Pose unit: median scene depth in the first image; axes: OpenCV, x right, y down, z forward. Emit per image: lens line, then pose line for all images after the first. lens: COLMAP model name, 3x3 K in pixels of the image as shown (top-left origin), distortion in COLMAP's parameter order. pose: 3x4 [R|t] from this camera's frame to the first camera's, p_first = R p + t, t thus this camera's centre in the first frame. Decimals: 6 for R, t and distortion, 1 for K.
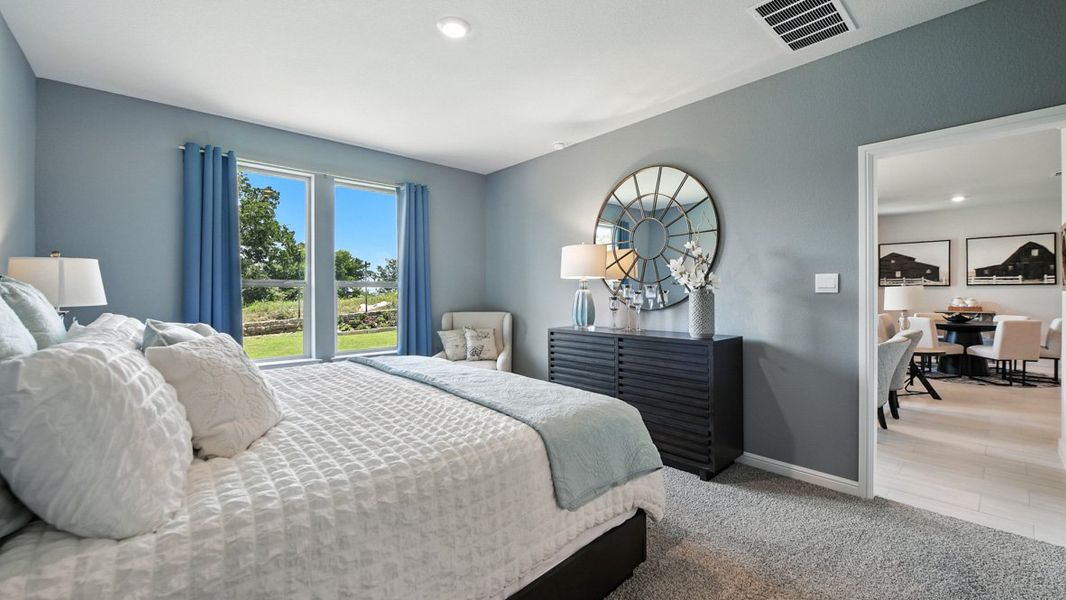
lens RADIAL K [[428.7, 0, 537.2], [0, 428.7, 292.3], [0, 0, 1]] dist [-0.010545, -0.000476]
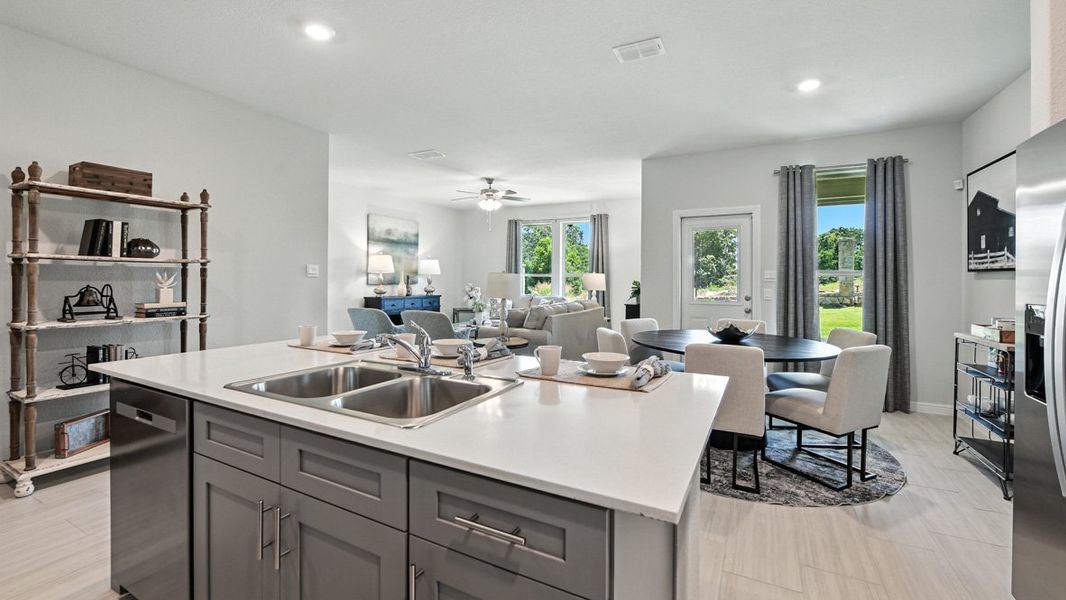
lens RADIAL K [[428.7, 0, 535.7], [0, 428.7, 278.5], [0, 0, 1]] dist [-0.010545, -0.000476]
pose [[0.349935, 0.008591, -0.936735, 1.282672], [-0.011349, 0.999923, 0.004931, -0.005434], [0.936705, 0.008905, 0.350005, 0.533408]]
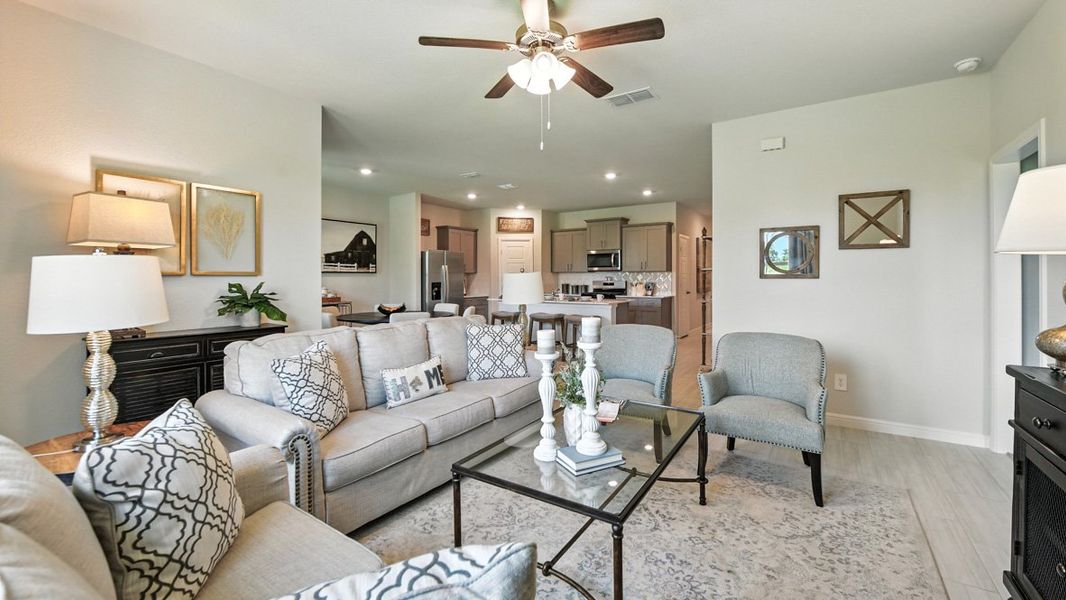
lens RADIAL K [[428.7, 0, 534.3], [0, 428.7, 278.5], [0, 0, 1]] dist [-0.010545, -0.000476]
pose [[-0.240583, 0.003244, 0.970623, 0.068093], [0.003361, 0.999991, -0.002509, -0.000545], [-0.970623, 0.002658, -0.240592, 0.846584]]
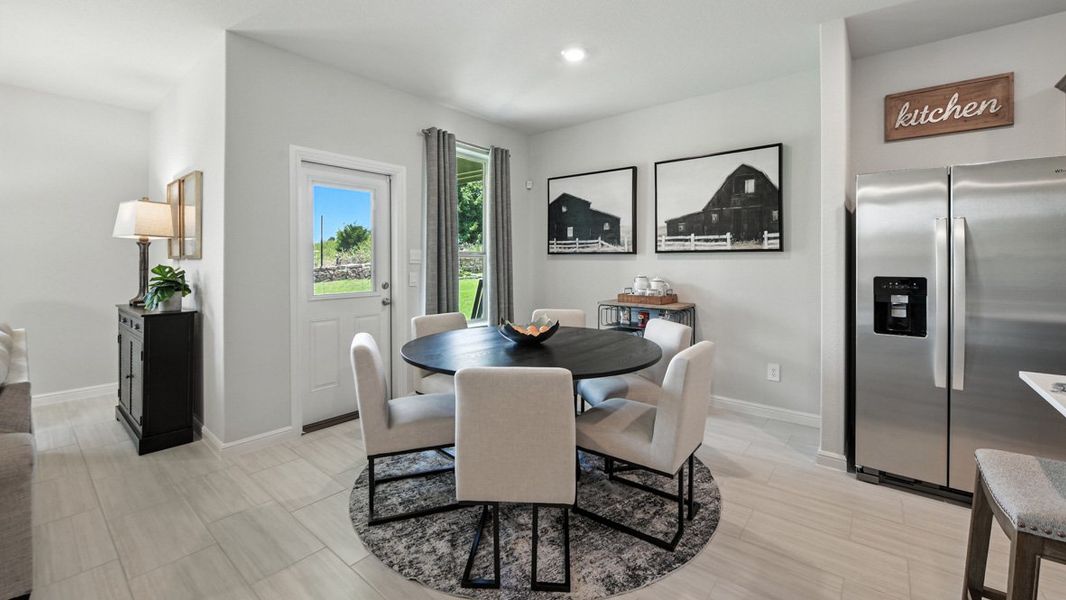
lens RADIAL K [[428.7, 0, 539.3], [0, 428.7, 260.9], [0, 0, 1]] dist [-0.010545, -0.000476]
pose [[0.987274, 0.005370, 0.158940, 0.855203], [-0.005030, 0.999984, -0.002540, -0.004638], [-0.158951, 0.001709, 0.987285, 0.545392]]
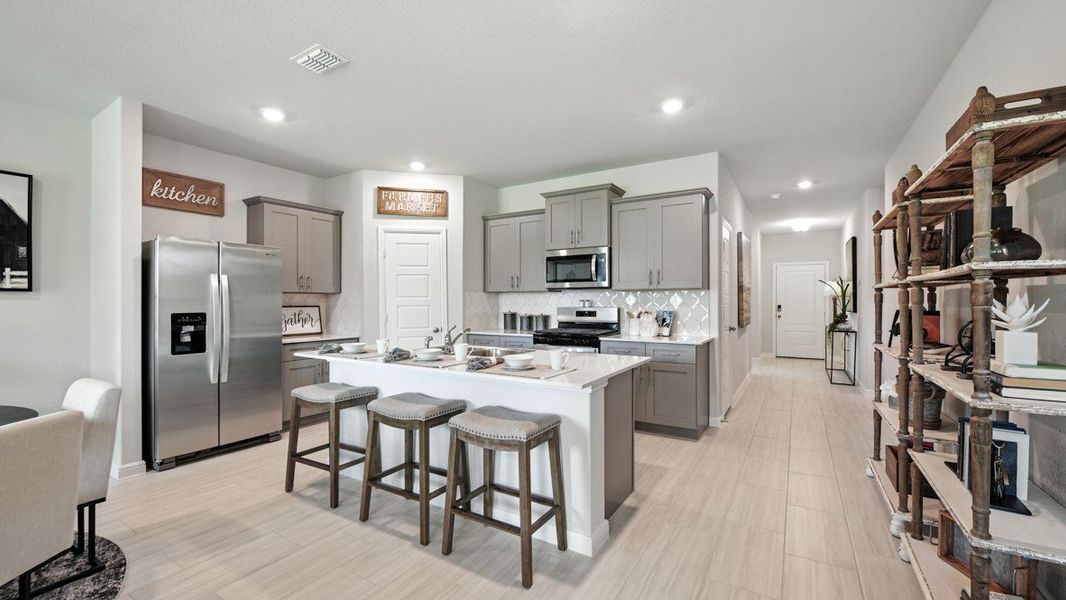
lens RADIAL K [[428.7, 0, 538.1], [0, 428.7, 300.6], [0, 0, 1]] dist [-0.010545, -0.000476]
pose [[-0.289439, 0.006576, 0.957174, 0.625280], [0.003916, 0.999976, -0.005686, -0.003809], [-0.957188, 0.002102, -0.289458, 0.594684]]
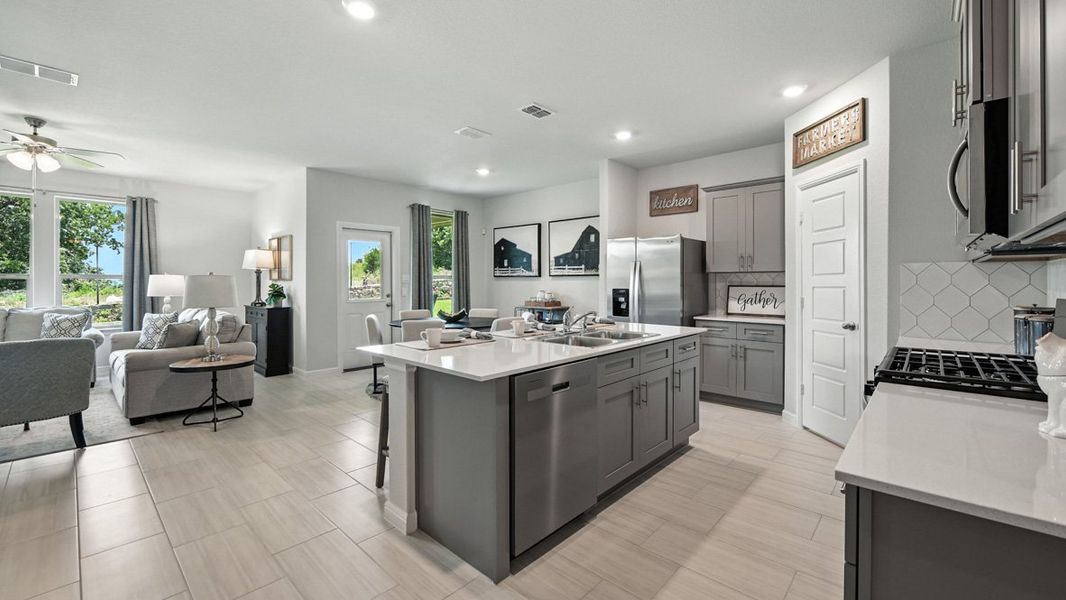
lens RADIAL K [[428.7, 0, 539.0], [0, 428.7, 283.9], [0, 0, 1]] dist [-0.010545, -0.000476]
pose [[0.994582, 0.003618, 0.103893, 0.978266], [-0.004013, 0.999985, 0.003594, -0.004189], [-0.103878, -0.003991, 0.994582, 0.147763]]
